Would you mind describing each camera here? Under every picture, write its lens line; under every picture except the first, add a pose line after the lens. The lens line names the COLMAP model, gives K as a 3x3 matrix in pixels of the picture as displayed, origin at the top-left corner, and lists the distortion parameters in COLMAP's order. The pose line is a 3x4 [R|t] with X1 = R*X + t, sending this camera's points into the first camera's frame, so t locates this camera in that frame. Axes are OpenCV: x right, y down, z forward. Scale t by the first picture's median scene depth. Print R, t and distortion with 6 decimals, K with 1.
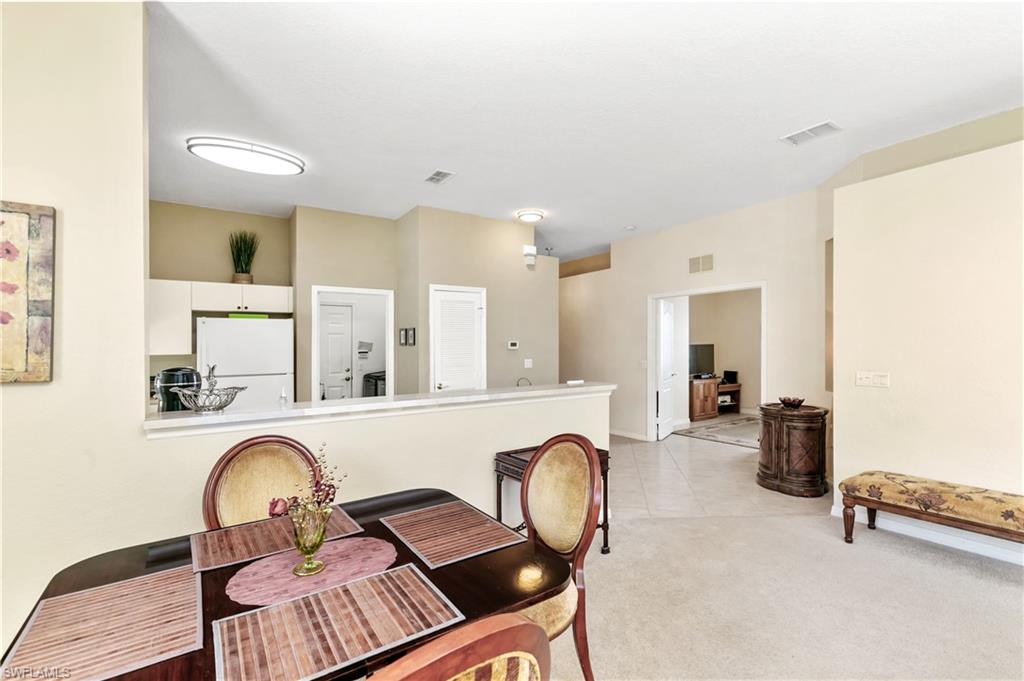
lens RADIAL K [[458.5, 0, 517.3], [0, 458.5, 333.1], [0, 0, 1]] dist [-0.000174, -0.000246]
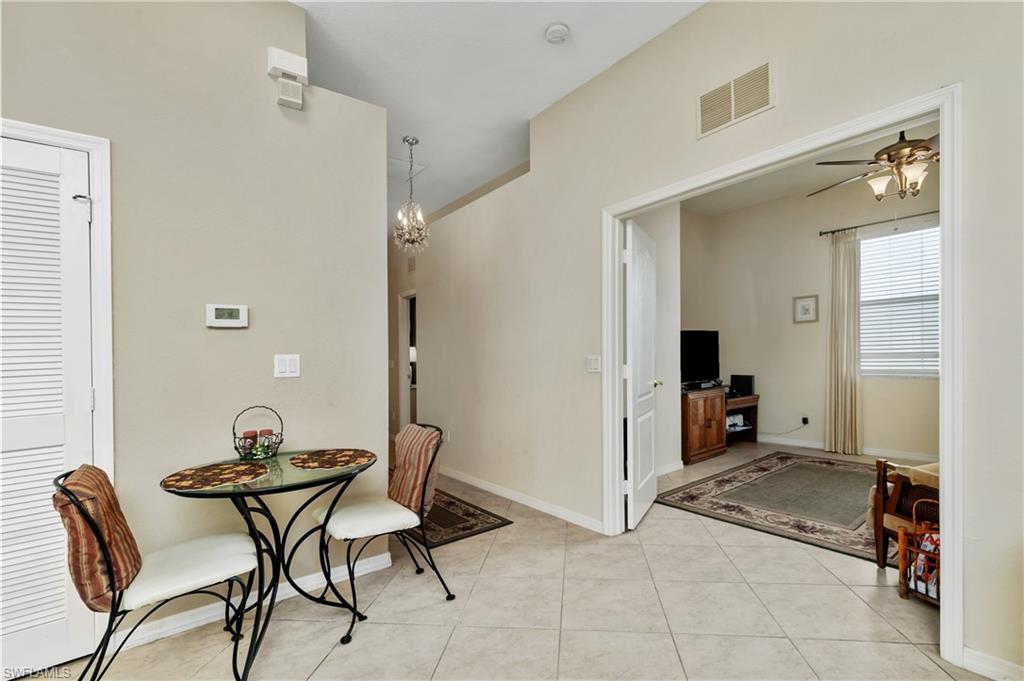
lens RADIAL K [[458.5, 0, 526.1], [0, 458.5, 355.2], [0, 0, 1]] dist [-0.000174, -0.000246]
pose [[0.997222, -0.014686, 0.073030, 0.198282], [0.012347, 0.999399, 0.032379, 0.049464], [-0.073462, -0.031387, 0.996804, 0.628538]]
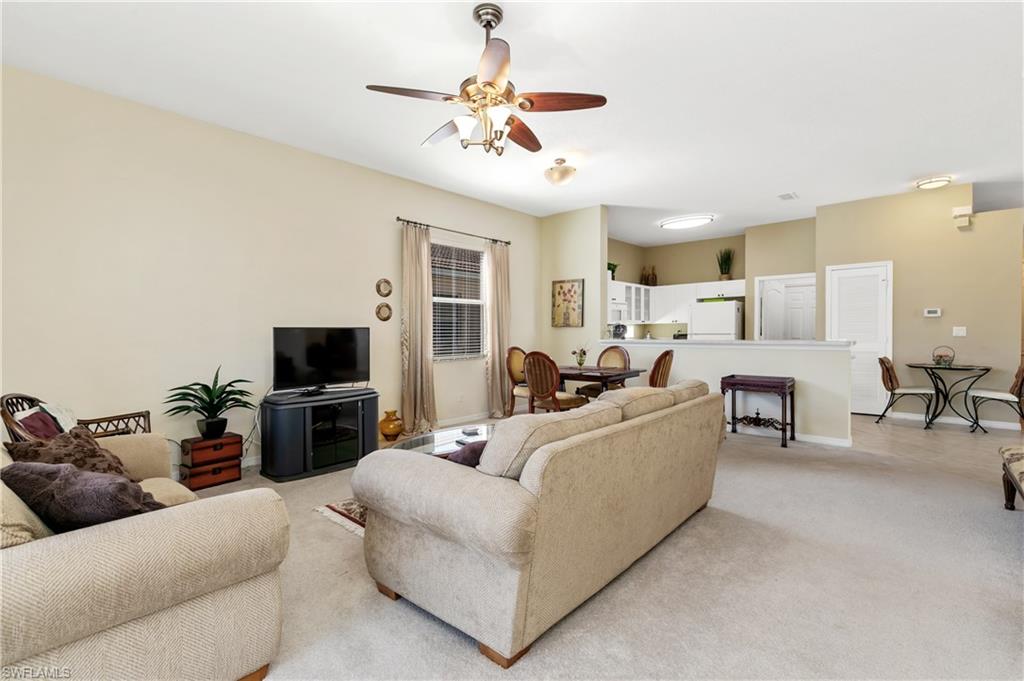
lens RADIAL K [[458.5, 0, 517.3], [0, 458.5, 332.5], [0, 0, 1]] dist [-0.000174, -0.000246]
pose [[0.230079, 0.012486, -0.973092, 0.761033], [0.033365, 0.999229, 0.020710, 0.019094], [0.972600, -0.037232, 0.229485, -0.113223]]
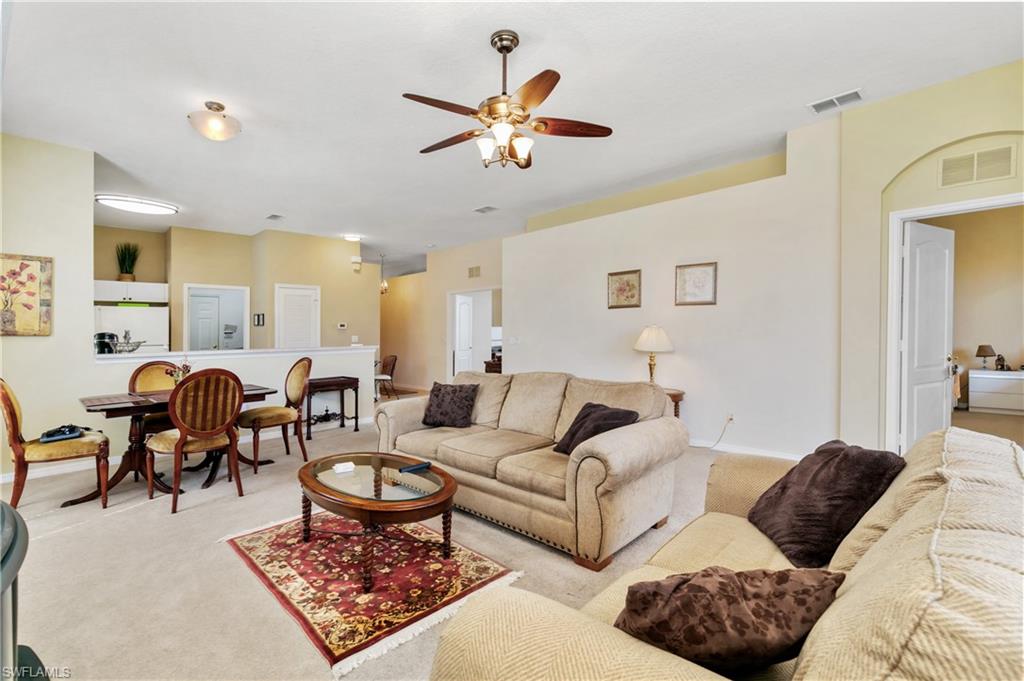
lens RADIAL K [[458.5, 0, 518.7], [0, 458.5, 319.6], [0, 0, 1]] dist [-0.000174, -0.000246]
pose [[0.978896, -0.000763, 0.204356, 0.240872], [0.001445, 0.999994, -0.003187, 0.012362], [-0.204352, 0.003415, 0.978891, -0.521304]]
